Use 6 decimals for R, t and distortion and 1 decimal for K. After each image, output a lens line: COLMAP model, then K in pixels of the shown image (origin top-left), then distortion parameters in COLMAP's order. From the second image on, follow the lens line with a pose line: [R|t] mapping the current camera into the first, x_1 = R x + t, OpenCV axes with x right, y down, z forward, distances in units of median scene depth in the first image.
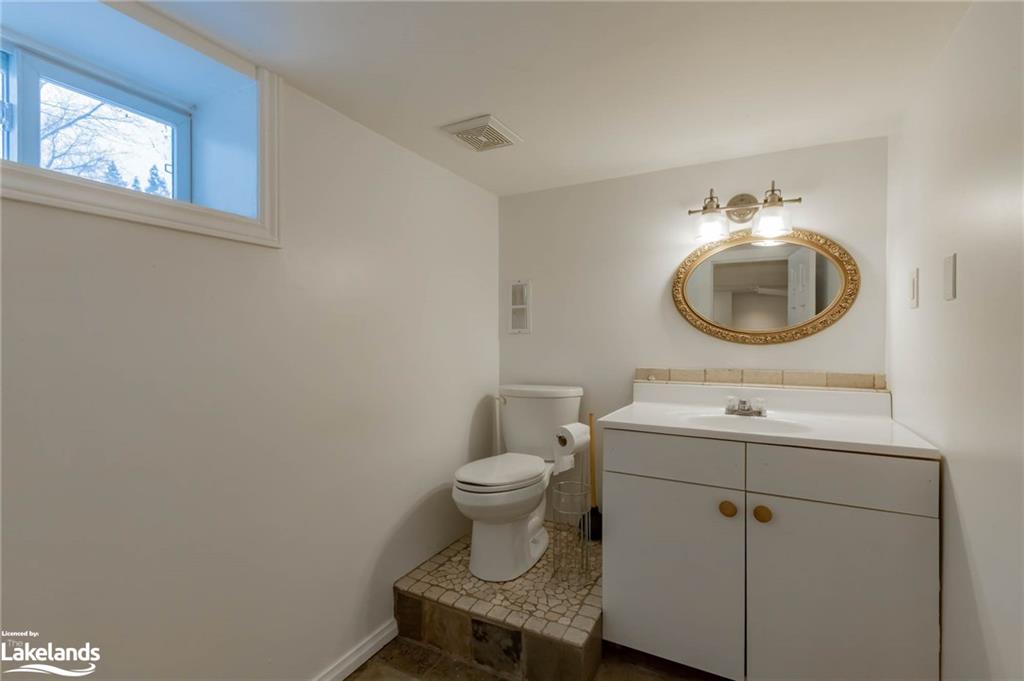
lens RADIAL K [[461.8, 0, 516.5], [0, 461.8, 338.7], [0, 0, 1]] dist [-0.000794, -0.000453]
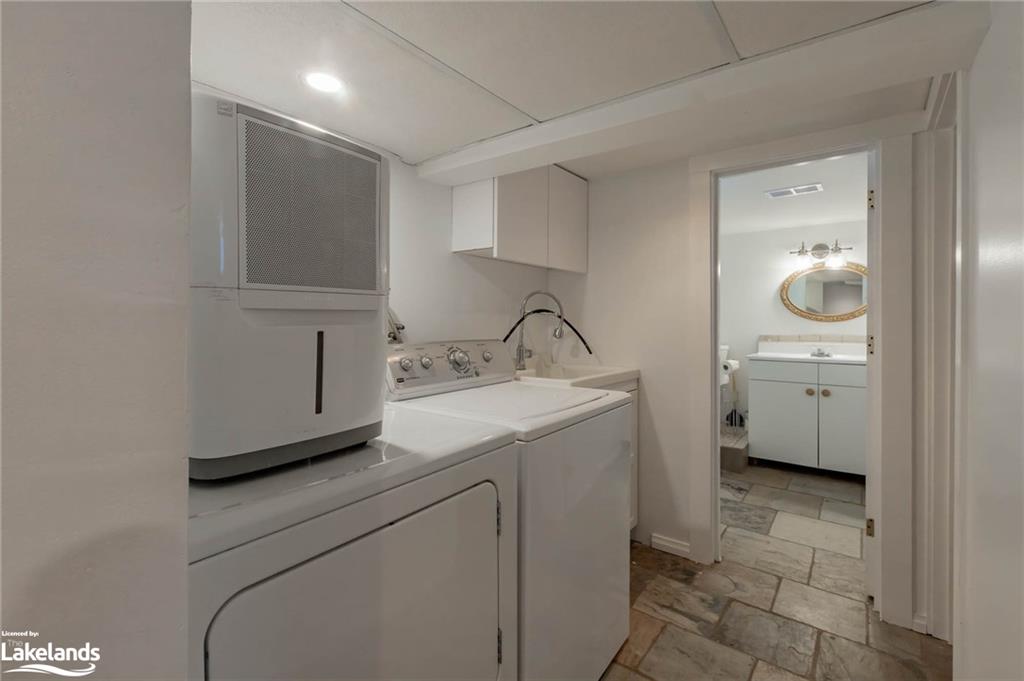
lens RADIAL K [[461.8, 0, 516.5], [0, 461.8, 338.7], [0, 0, 1]] dist [-0.000794, -0.000453]
pose [[0.987805, -0.003601, -0.155652, -0.473440], [0.007165, 0.999725, 0.022340, 0.032384], [0.155529, -0.023183, 0.987559, -1.126603]]
